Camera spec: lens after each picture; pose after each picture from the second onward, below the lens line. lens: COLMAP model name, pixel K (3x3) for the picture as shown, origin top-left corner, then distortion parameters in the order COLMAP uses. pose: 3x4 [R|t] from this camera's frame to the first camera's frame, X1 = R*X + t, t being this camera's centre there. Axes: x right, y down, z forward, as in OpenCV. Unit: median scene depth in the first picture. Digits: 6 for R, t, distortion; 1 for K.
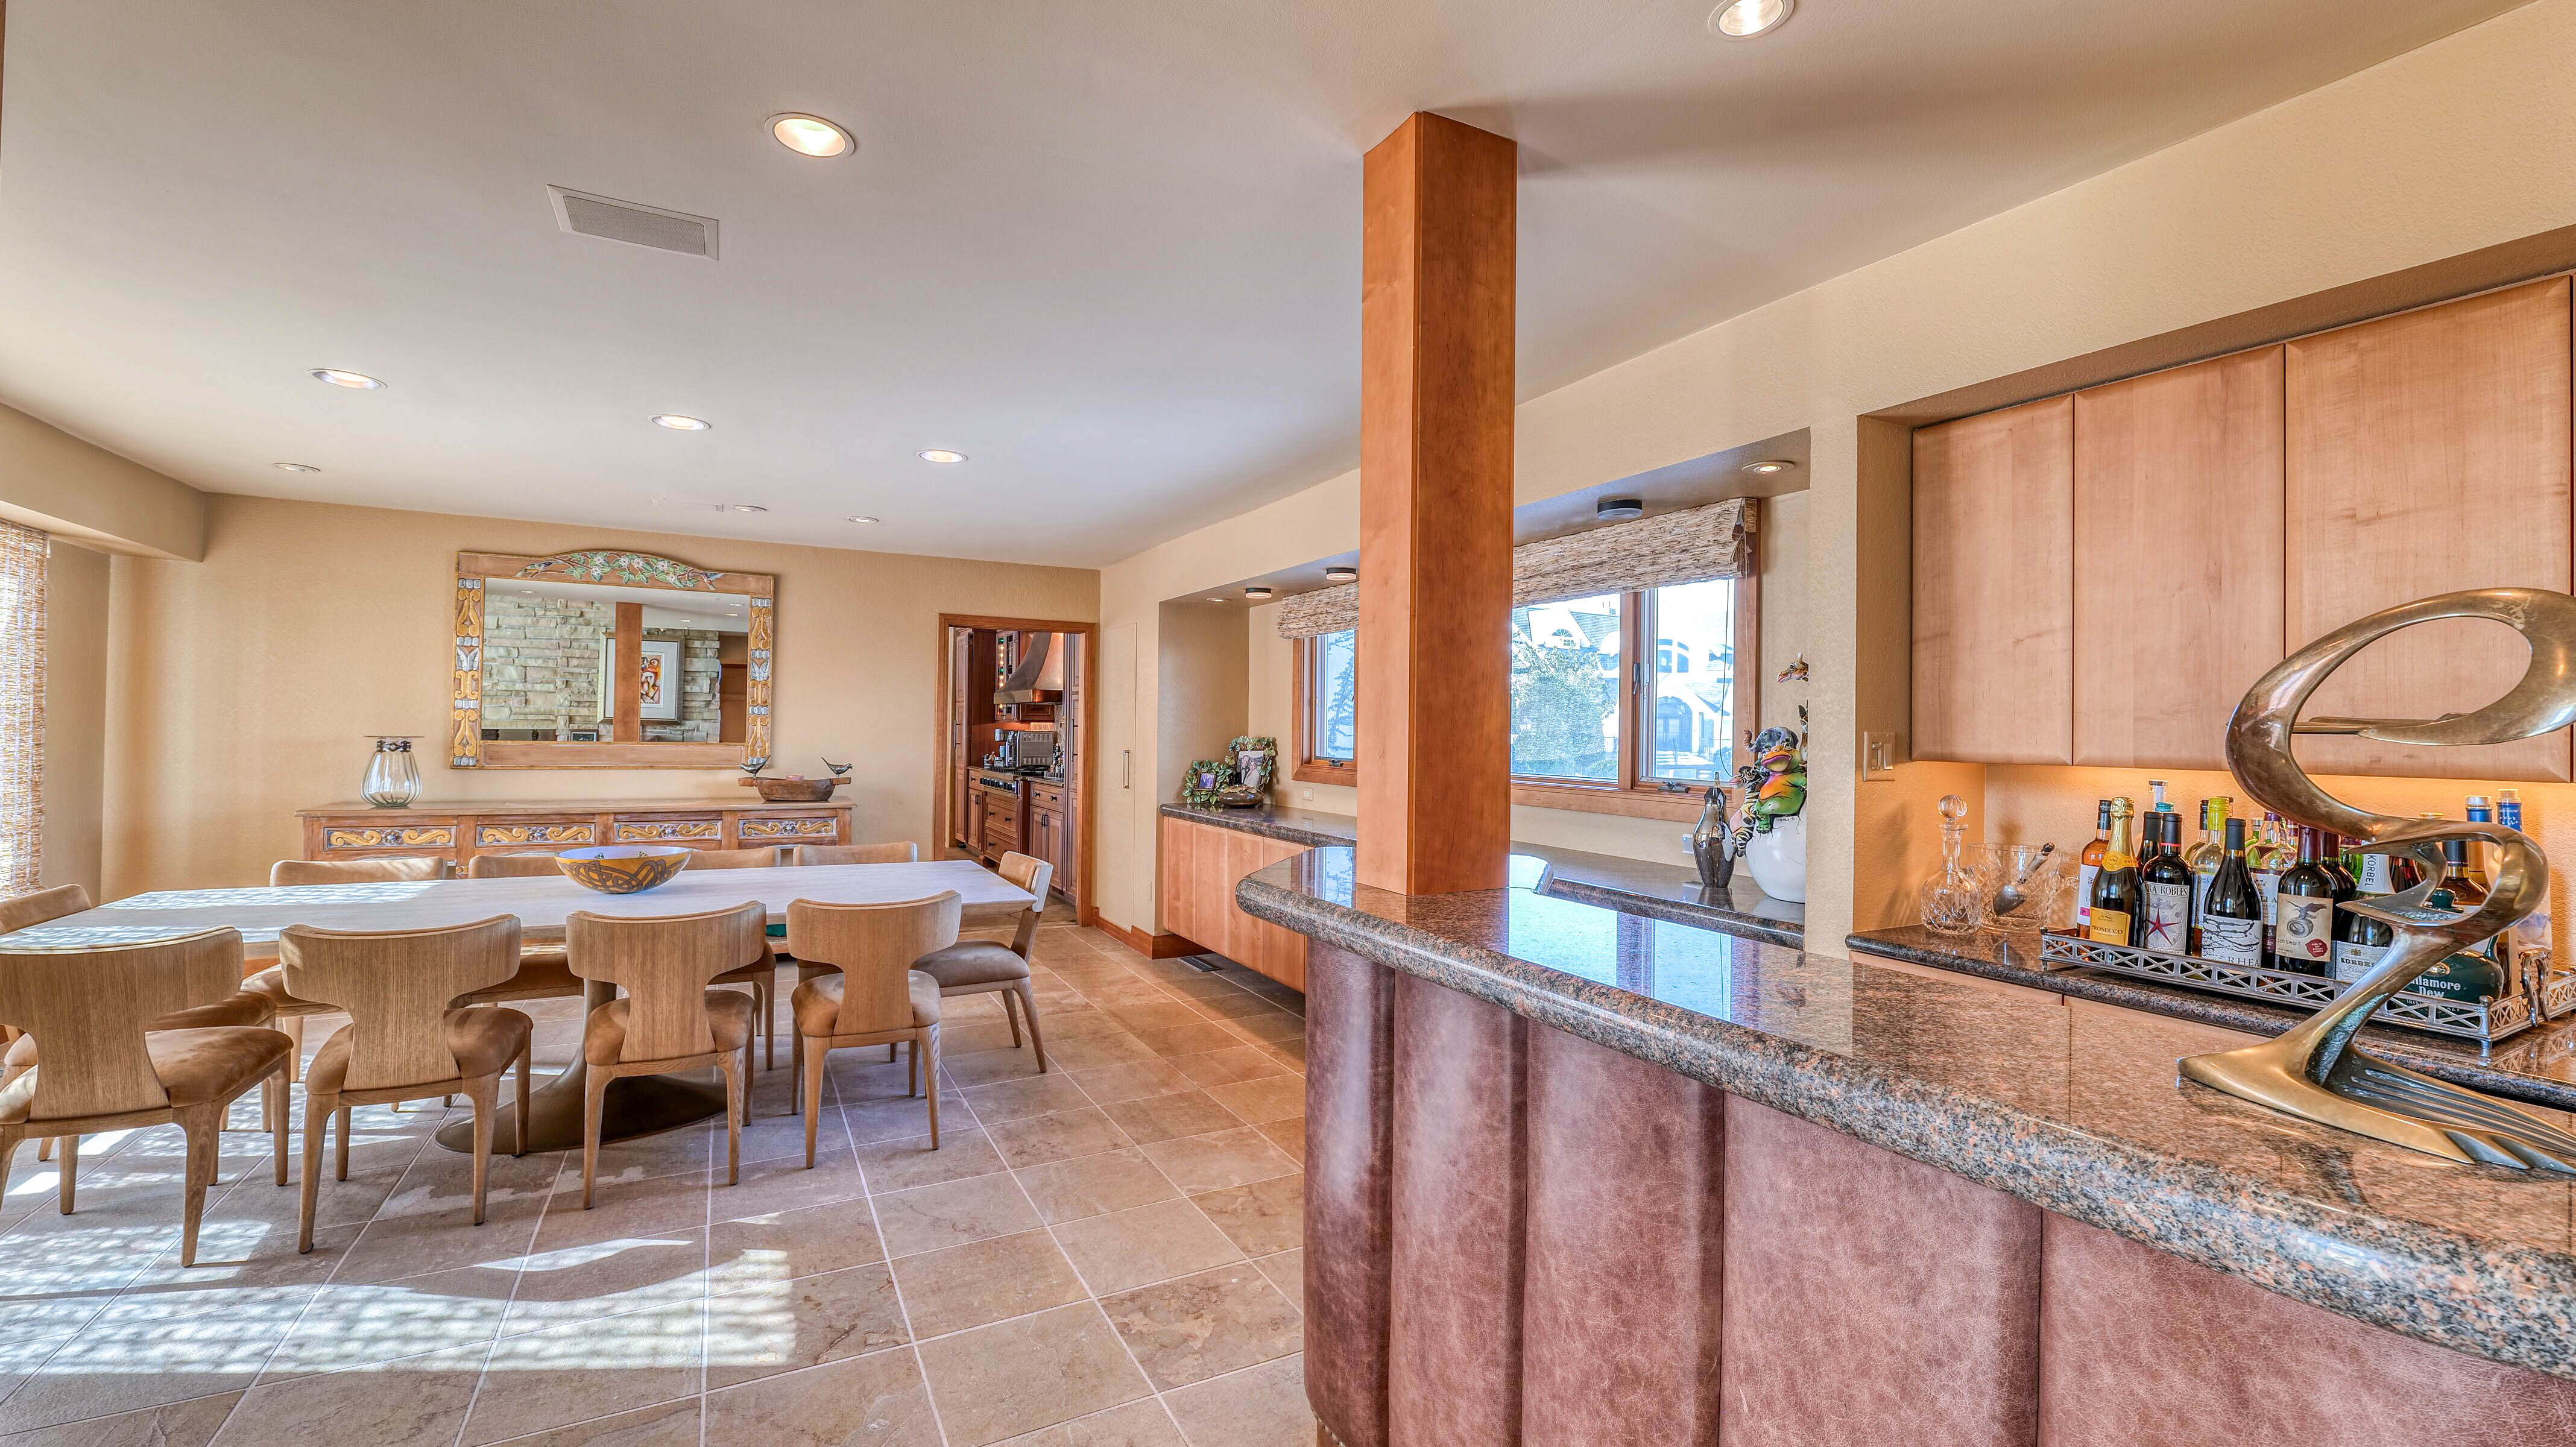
lens RADIAL K [[1045.4, 0, 1281.9], [0, 1045.4, 723.4], [0, 0, 1]] dist [-0.014123, 0.001529]
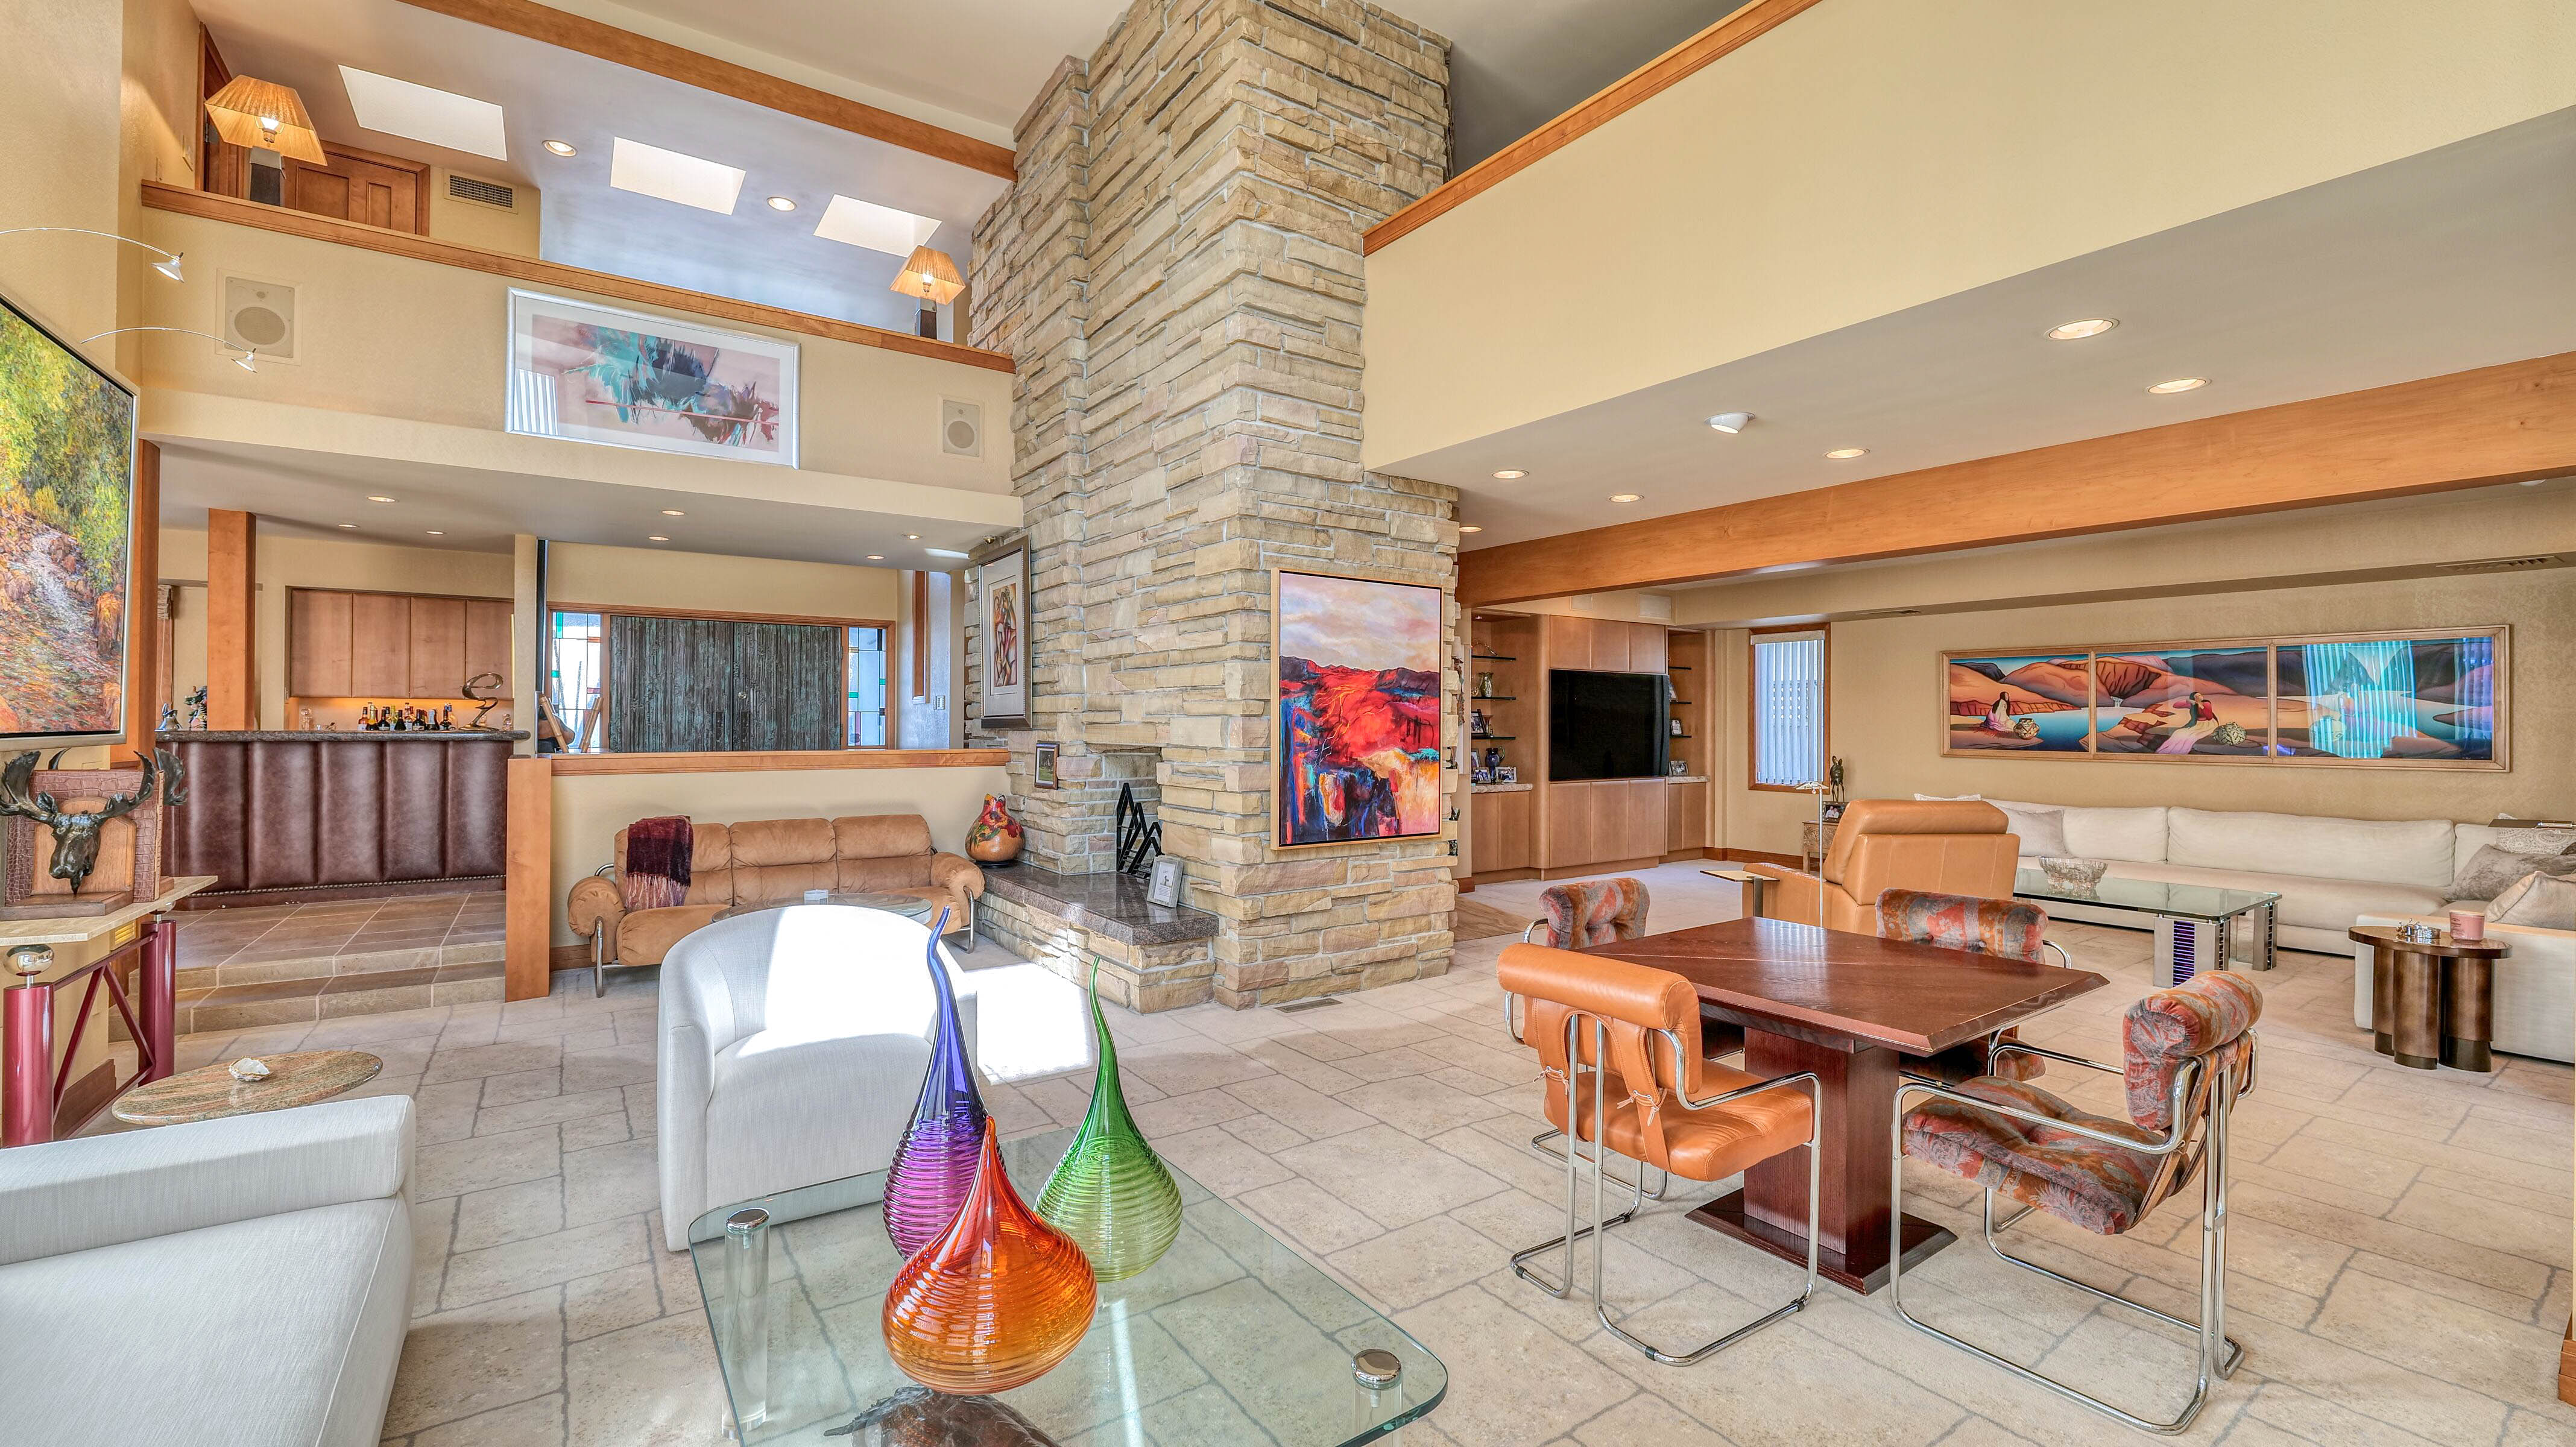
lens RADIAL K [[1045.4, 0, 1273.1], [0, 1045.4, 714.8], [0, 0, 1]] dist [-0.014123, 0.001529]
pose [[-0.113199, -0.009333, 0.993529, -1.245380], [-0.012389, 0.999891, 0.007981, 0.012199], [-0.993495, -0.011406, -0.113302, -0.692807]]
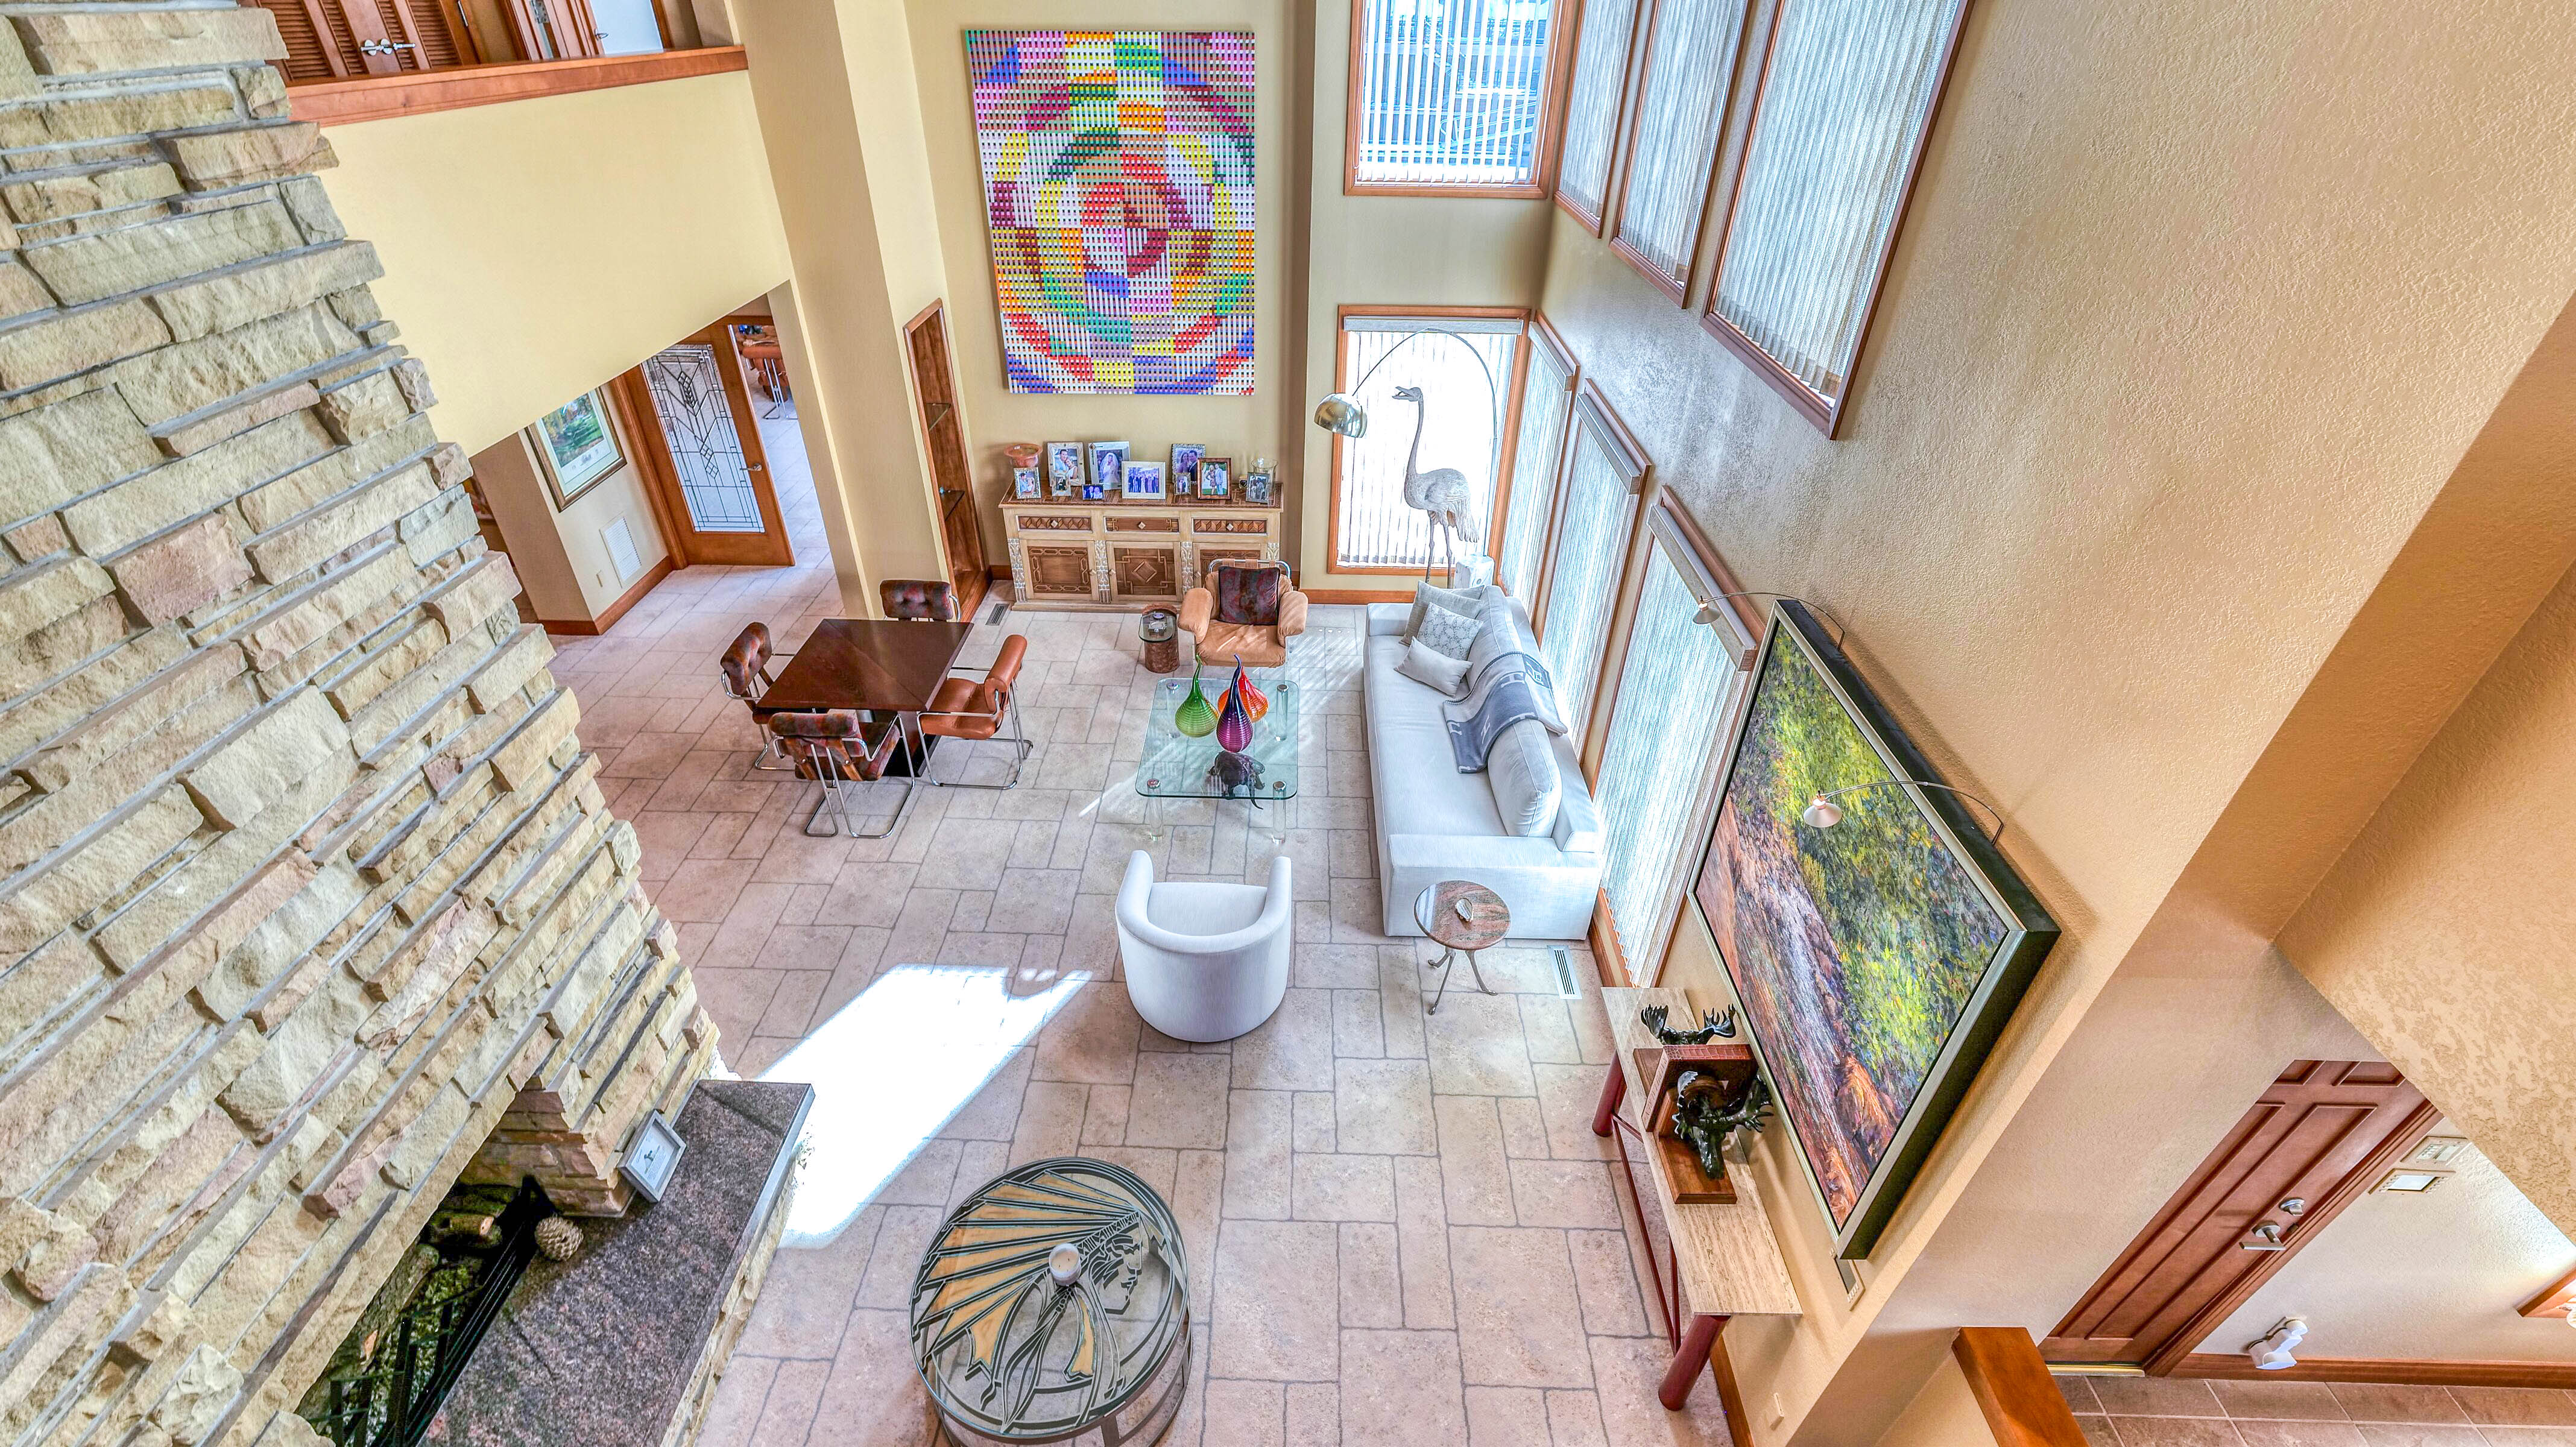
lens RADIAL K [[1045.4, 0, 1274.7], [0, 1045.4, 716.9], [0, 0, 1]] dist [-0.014123, 0.001529]
pose [[-0.492397, 0.477763, -0.727521, -0.105144], [-0.012834, 0.831799, 0.554929, -0.465448], [0.870276, 0.282582, -0.403444, -0.138491]]
